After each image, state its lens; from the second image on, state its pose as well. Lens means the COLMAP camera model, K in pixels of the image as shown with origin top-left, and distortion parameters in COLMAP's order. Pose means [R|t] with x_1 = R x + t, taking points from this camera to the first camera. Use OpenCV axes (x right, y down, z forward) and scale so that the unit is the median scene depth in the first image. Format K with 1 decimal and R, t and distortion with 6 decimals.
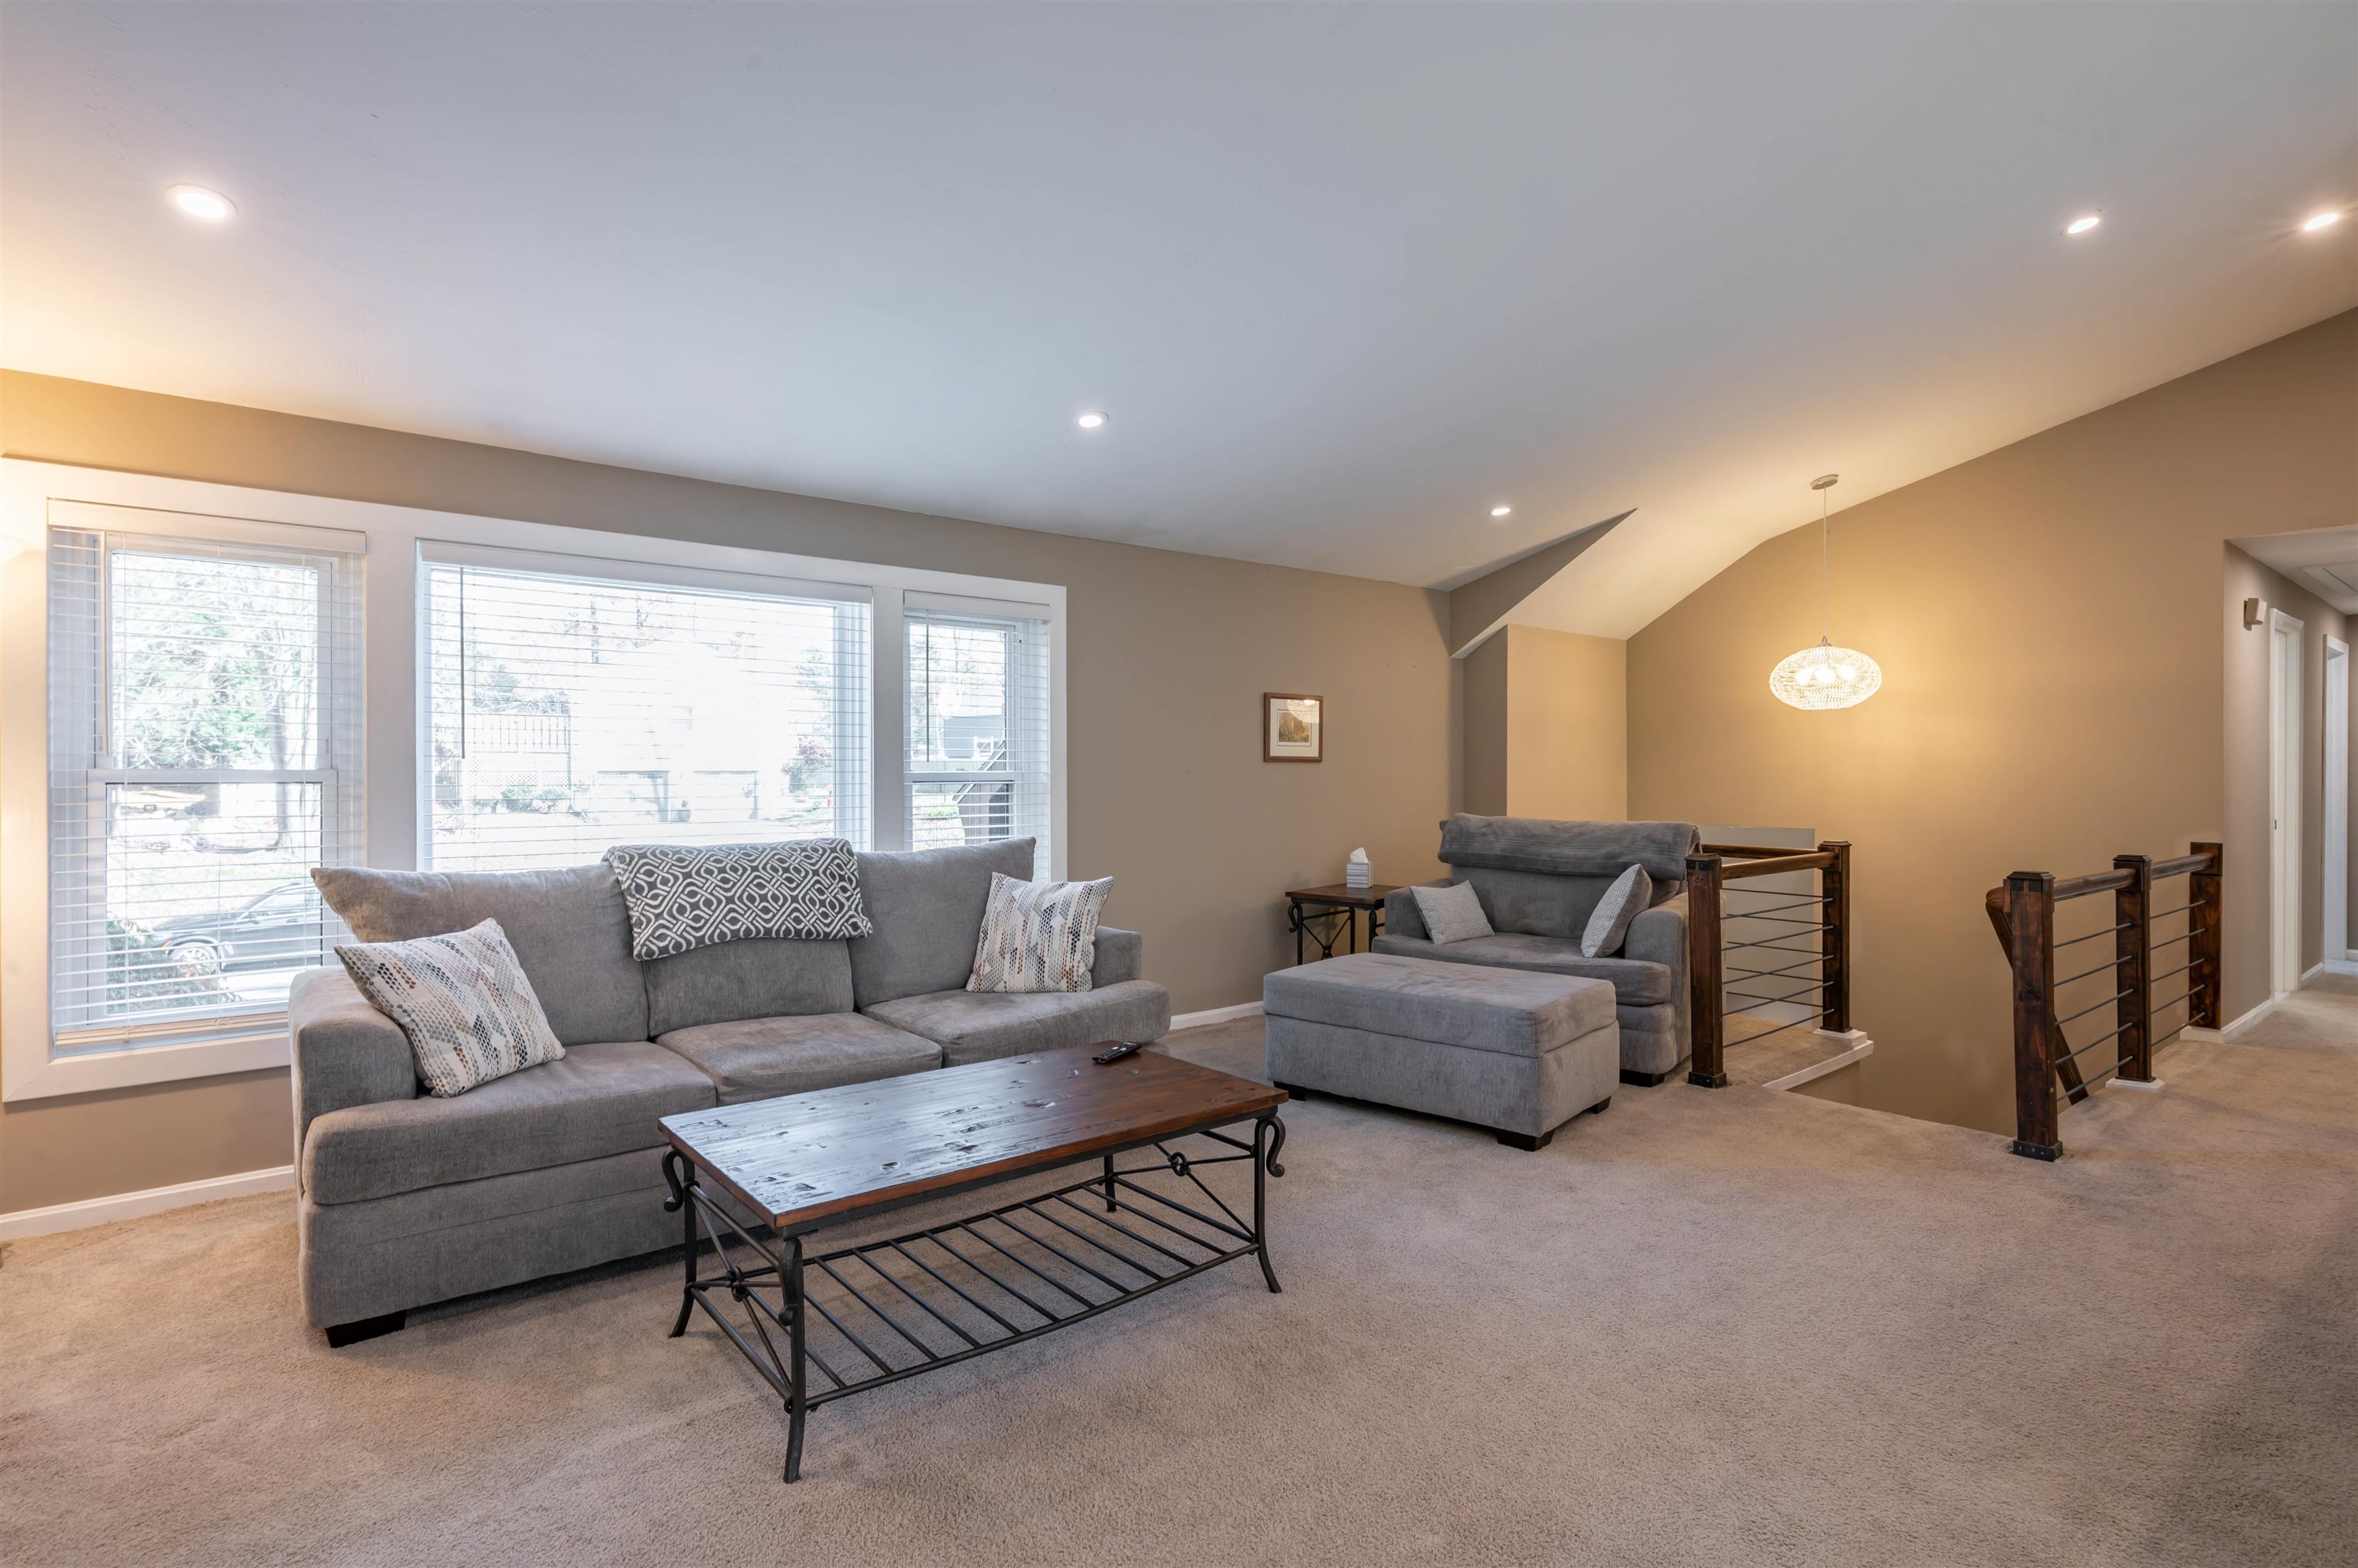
lens RADIAL K [[1155.5, 0, 1177.9], [0, 1155.5, 771.5], [0, 0, 1]] dist [-0.003921, 0.002586]
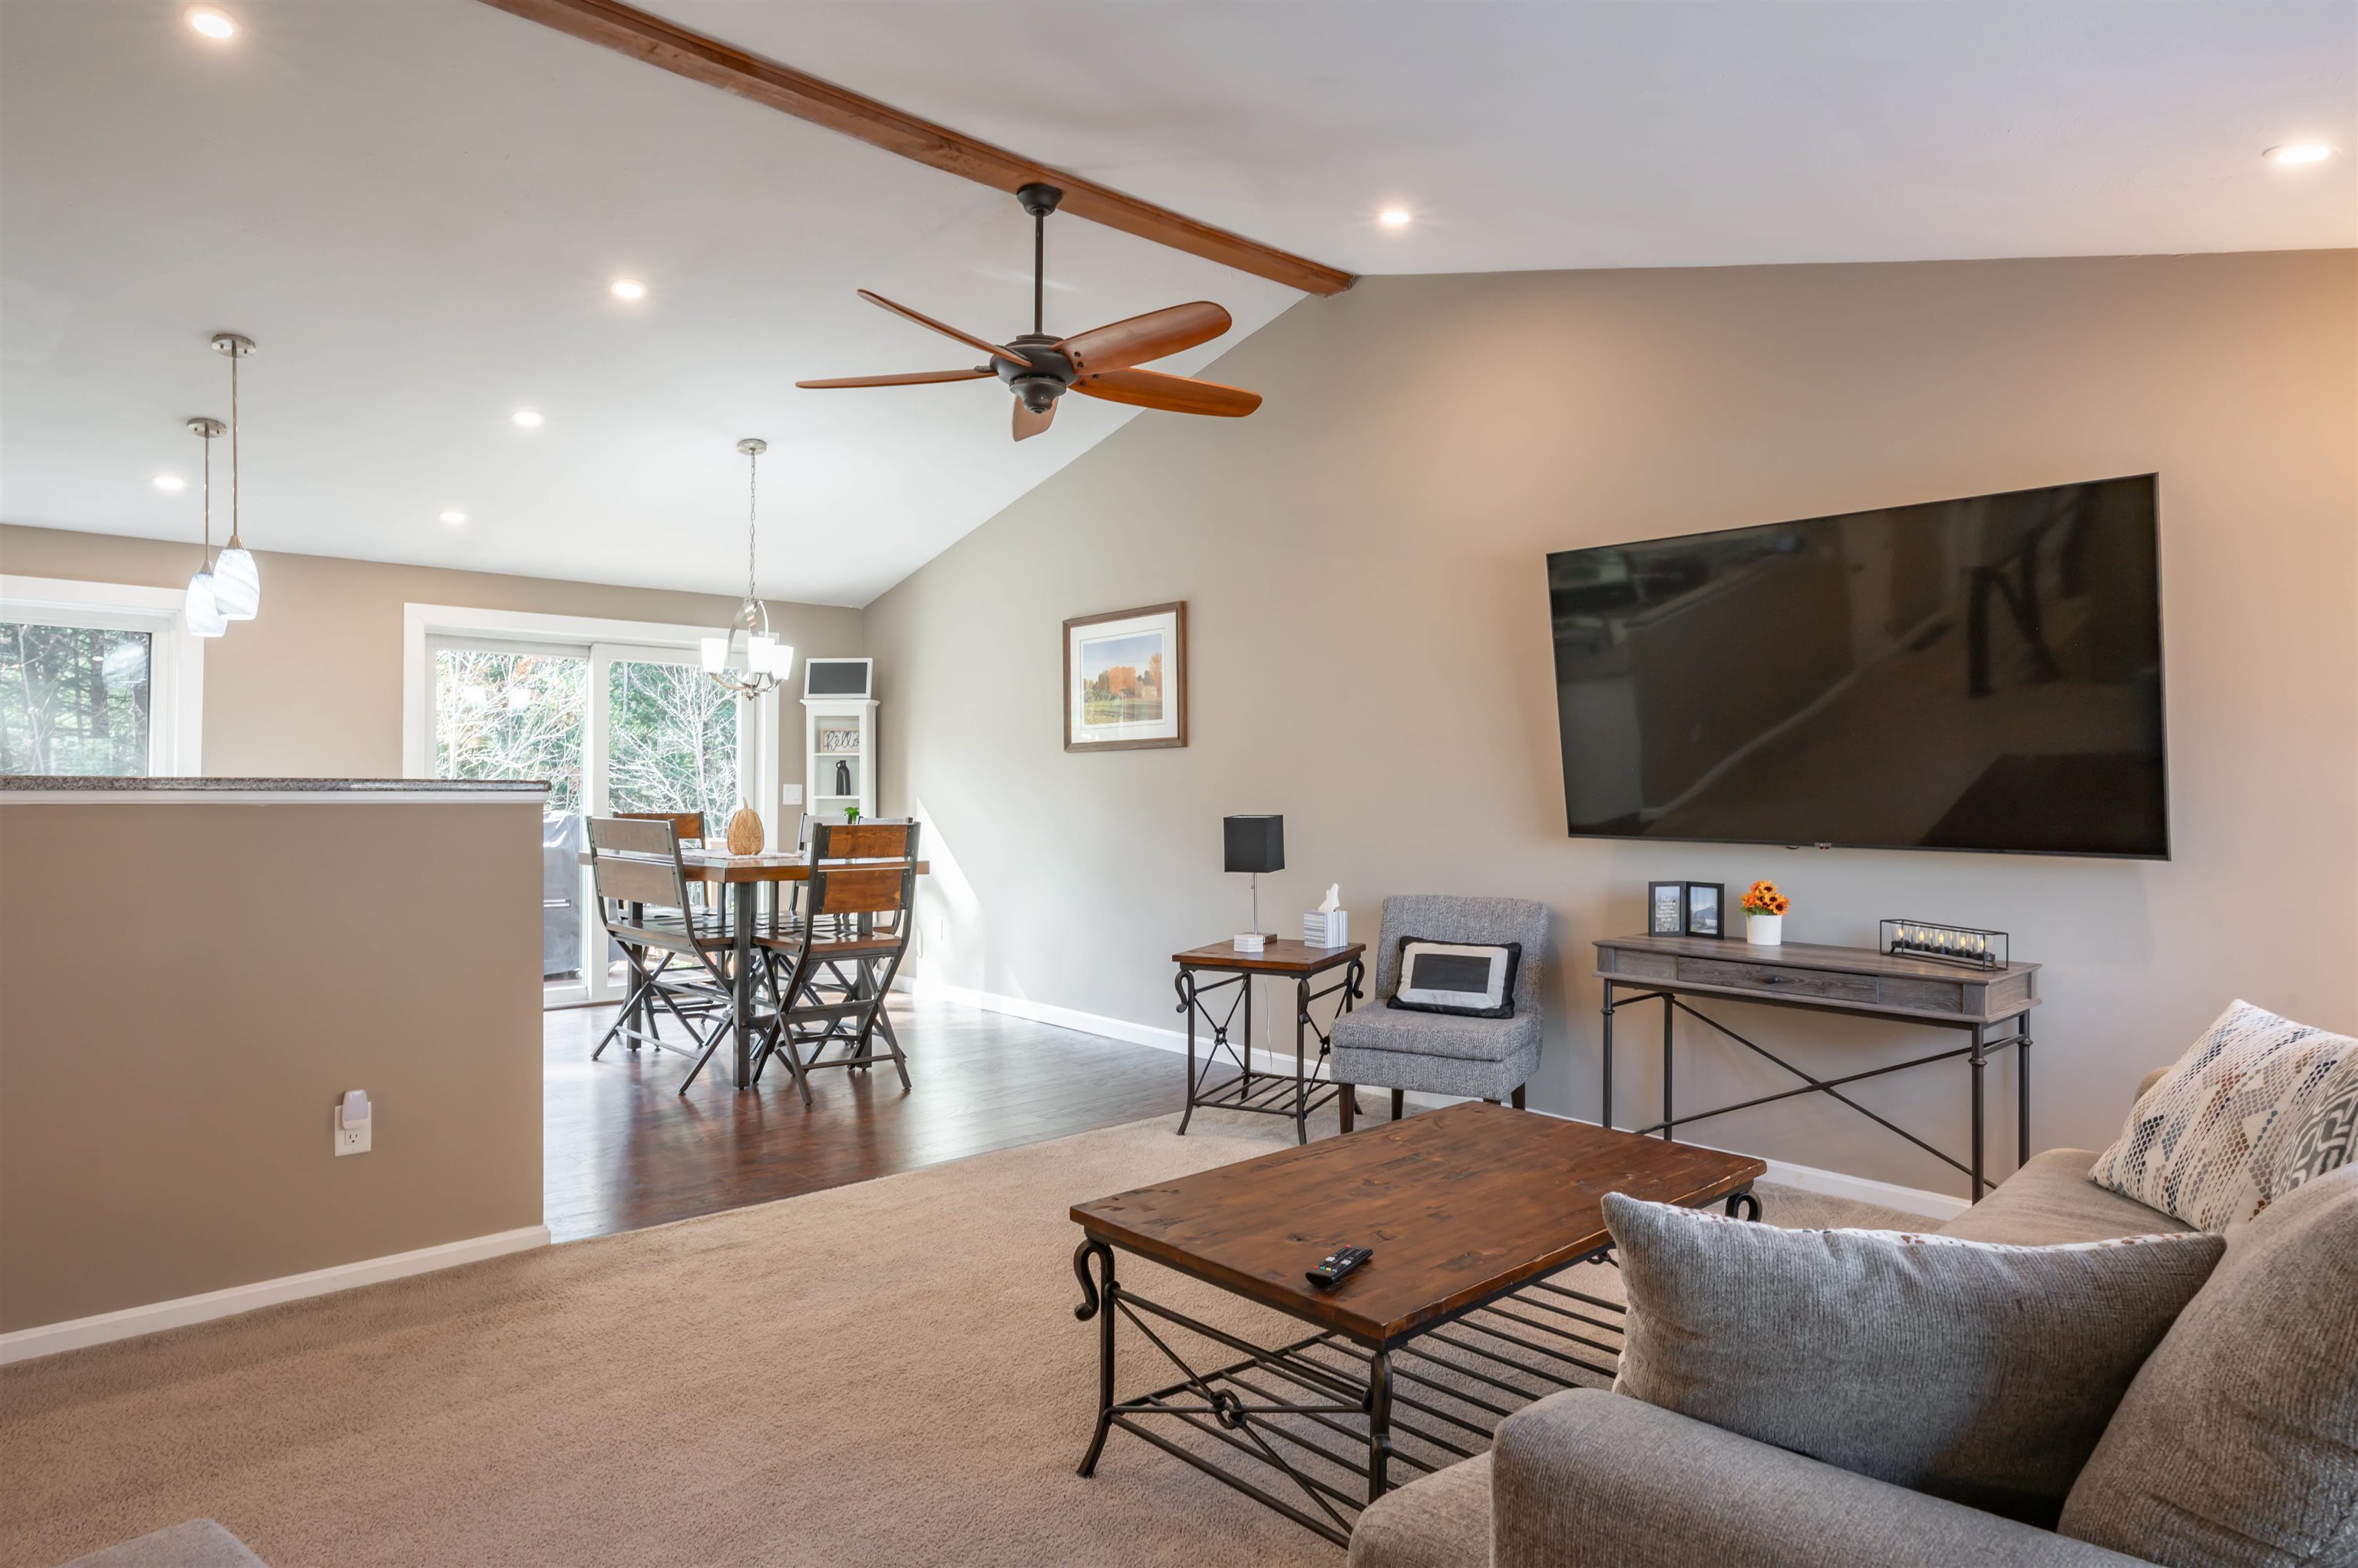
lens RADIAL K [[1384.4, 0, 1170.7], [0, 1384.4, 778.8], [0, 0, 1]] dist [0.001860, -0.001204]
pose [[-0.998106, -0.006367, -0.061194, 0.065095], [-0.005980, 0.999961, -0.006506, 0.003627], [0.061233, -0.006128, -0.998105, 1.422574]]
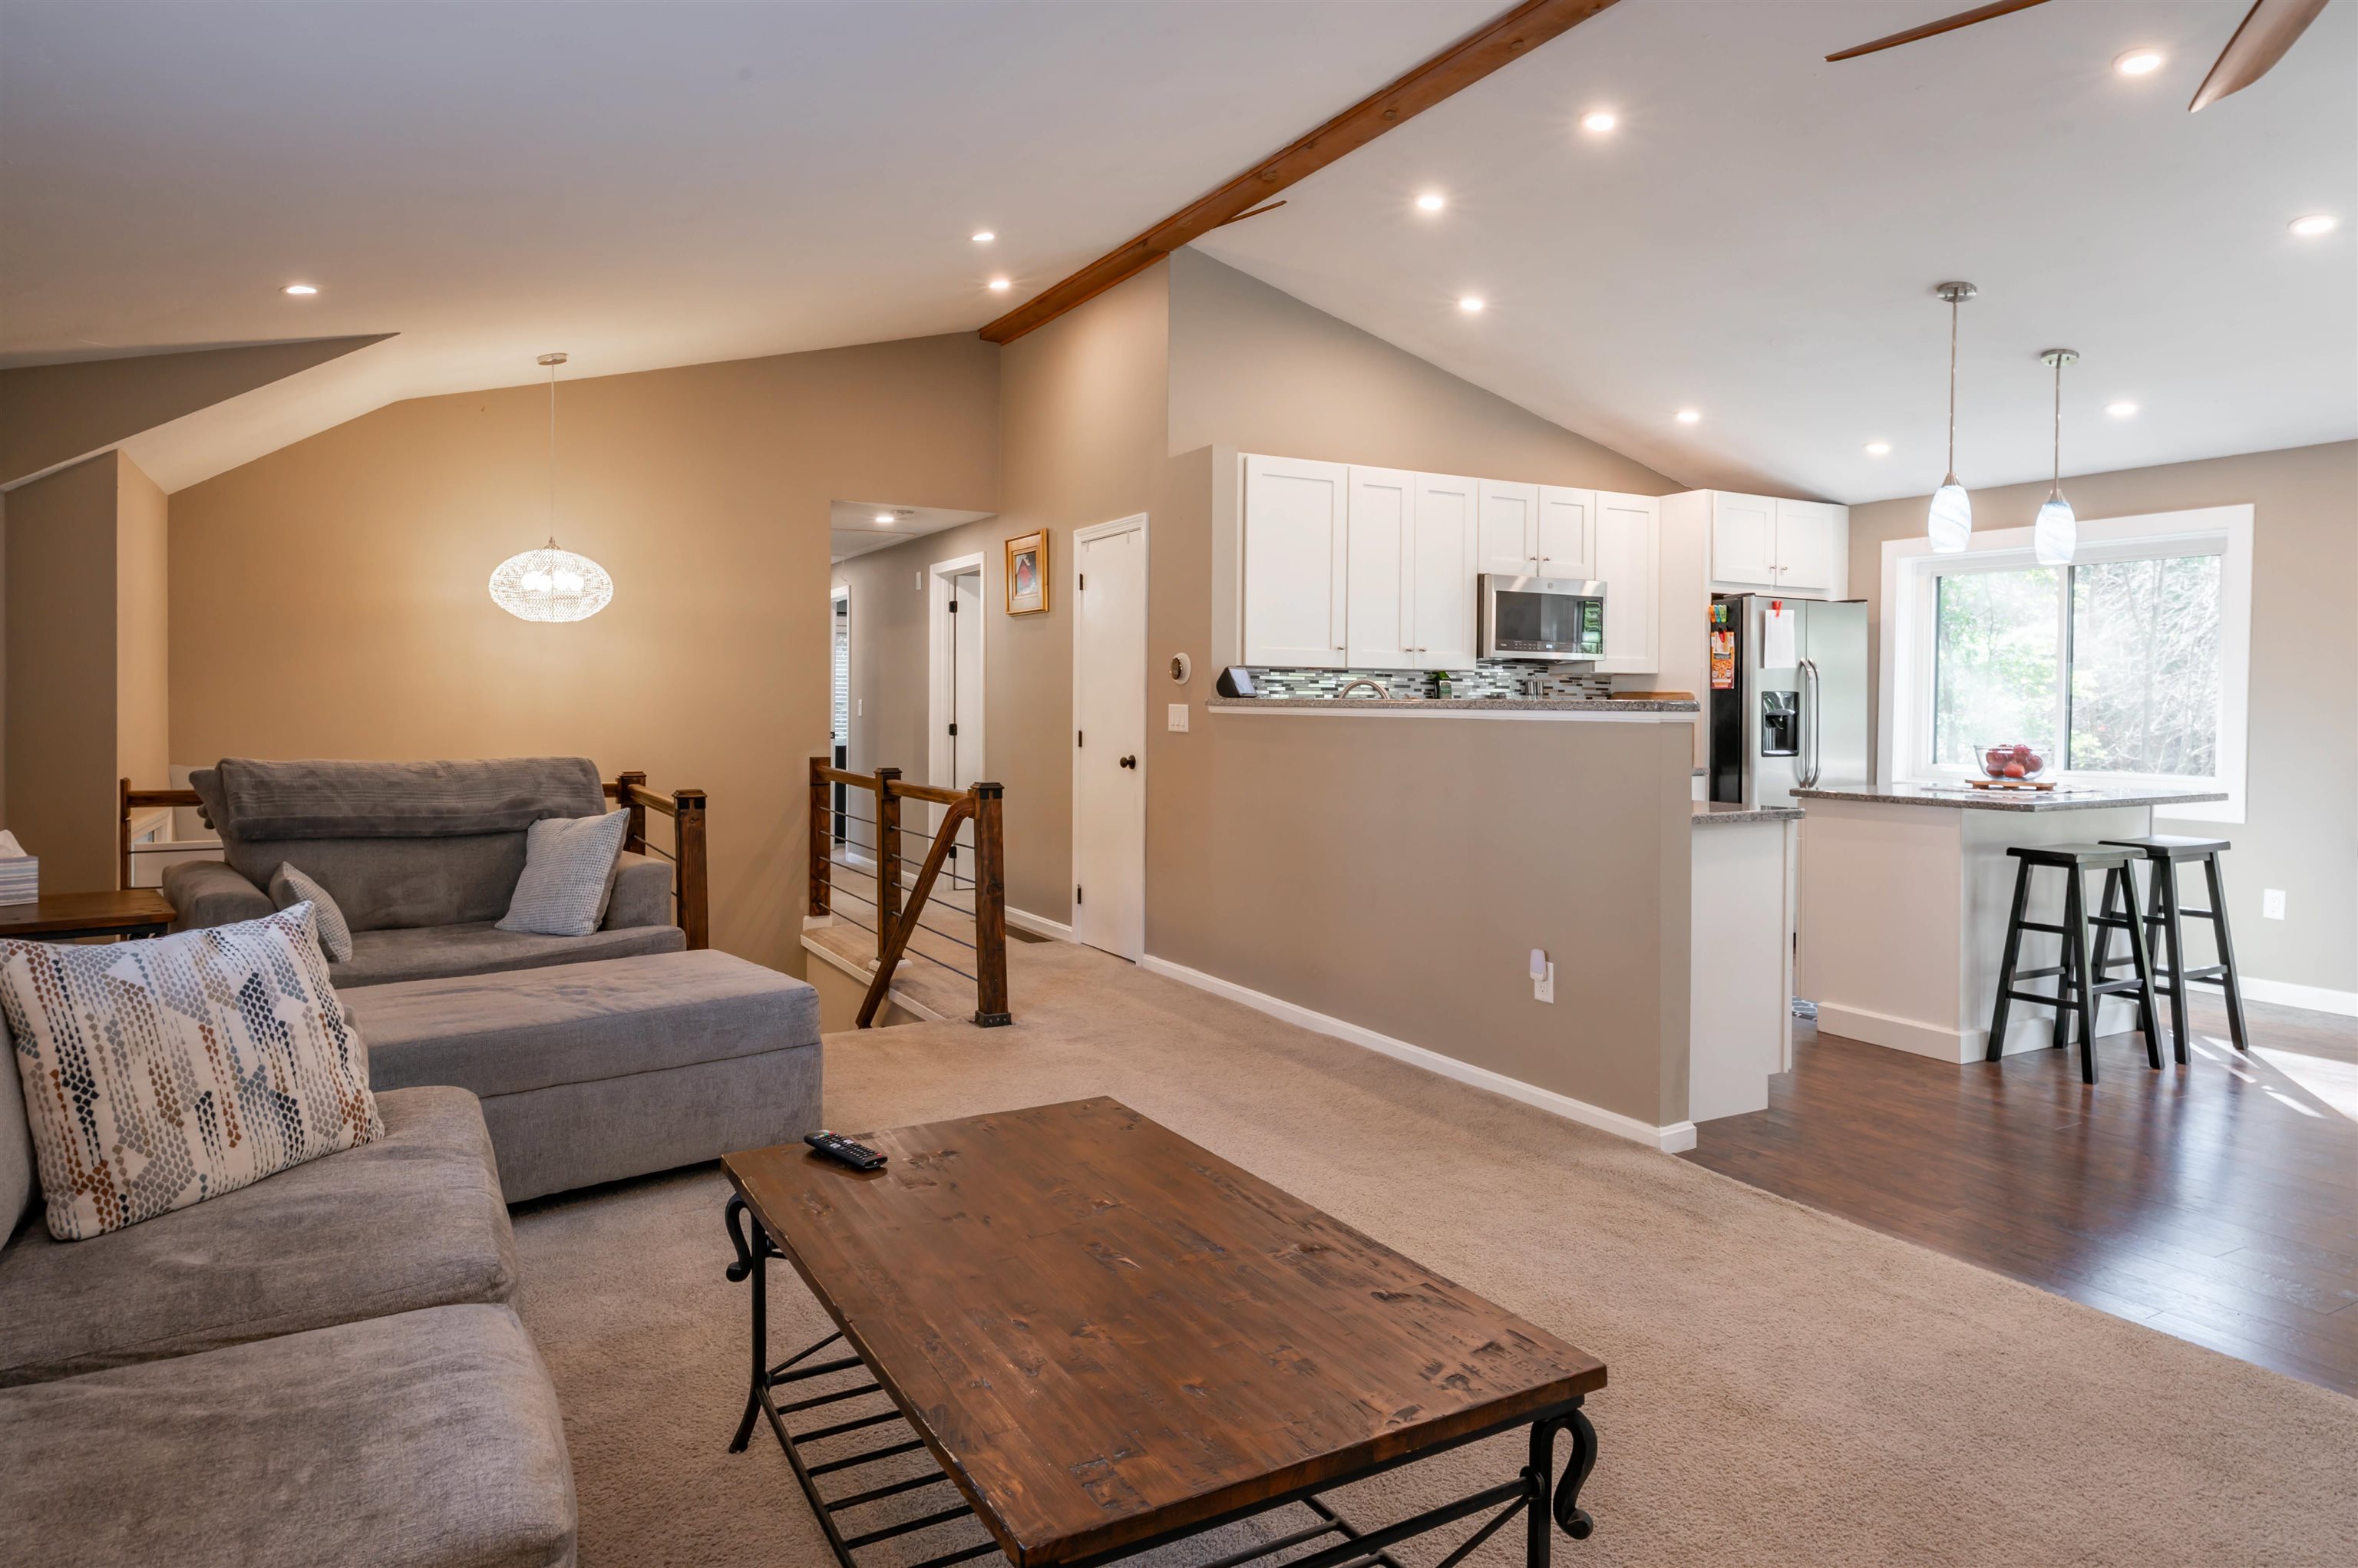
lens RADIAL K [[1384.4, 0, 1172.4], [0, 1384.4, 697.4], [0, 0, 1]] dist [0.001860, -0.001204]
pose [[0.169186, 0.006099, 0.985565, -0.626223], [-0.008722, 0.999951, -0.004690, 0.005413], [-0.985546, -0.007803, 0.169230, 0.596089]]
